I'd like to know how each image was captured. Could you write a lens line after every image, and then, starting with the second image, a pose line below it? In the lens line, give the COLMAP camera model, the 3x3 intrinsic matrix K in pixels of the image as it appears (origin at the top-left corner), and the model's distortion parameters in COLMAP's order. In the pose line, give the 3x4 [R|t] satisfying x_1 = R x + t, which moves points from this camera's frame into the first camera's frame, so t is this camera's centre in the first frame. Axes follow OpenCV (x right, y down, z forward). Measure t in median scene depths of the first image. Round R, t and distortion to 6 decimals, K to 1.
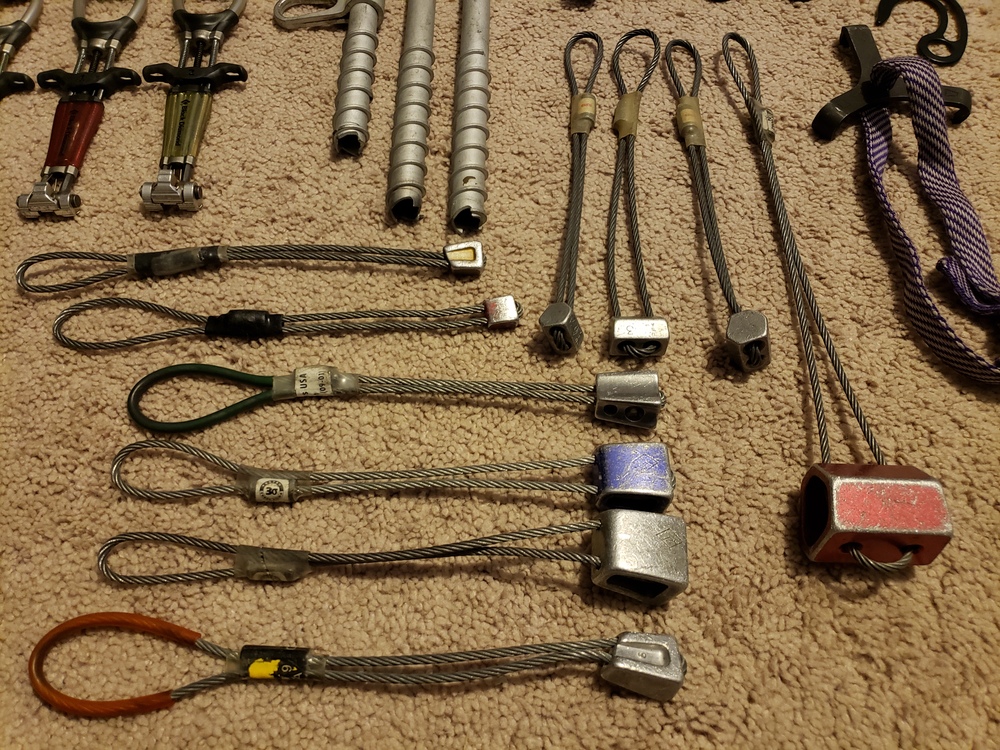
lens RADIAL K [[851.1, 0, 500.0], [0, 851.1, 375.0], [0, 0, 1]] dist [0.034480, -0.076769]
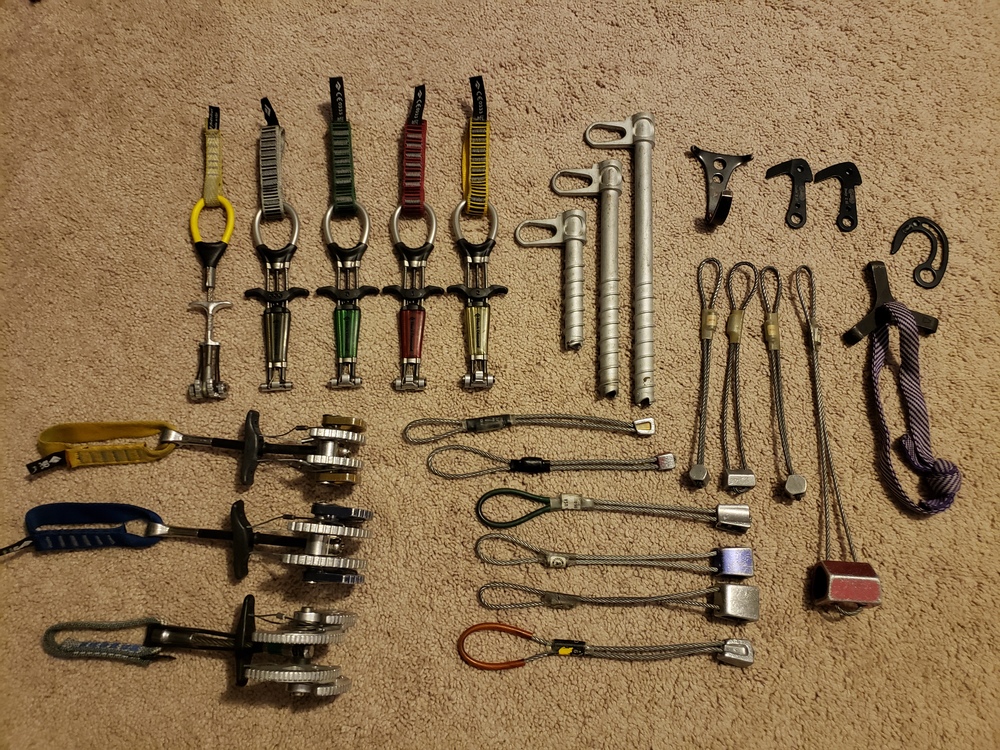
lens RADIAL K [[851.1, 0, 500.0], [0, 851.1, 375.0], [0, 0, 1]] dist [0.034480, -0.076769]
pose [[0.999691, 0.021854, 0.011840, -0.413005], [-0.024190, 0.964916, 0.261441, -0.784764], [-0.005711, -0.261646, 0.965147, -0.811763]]
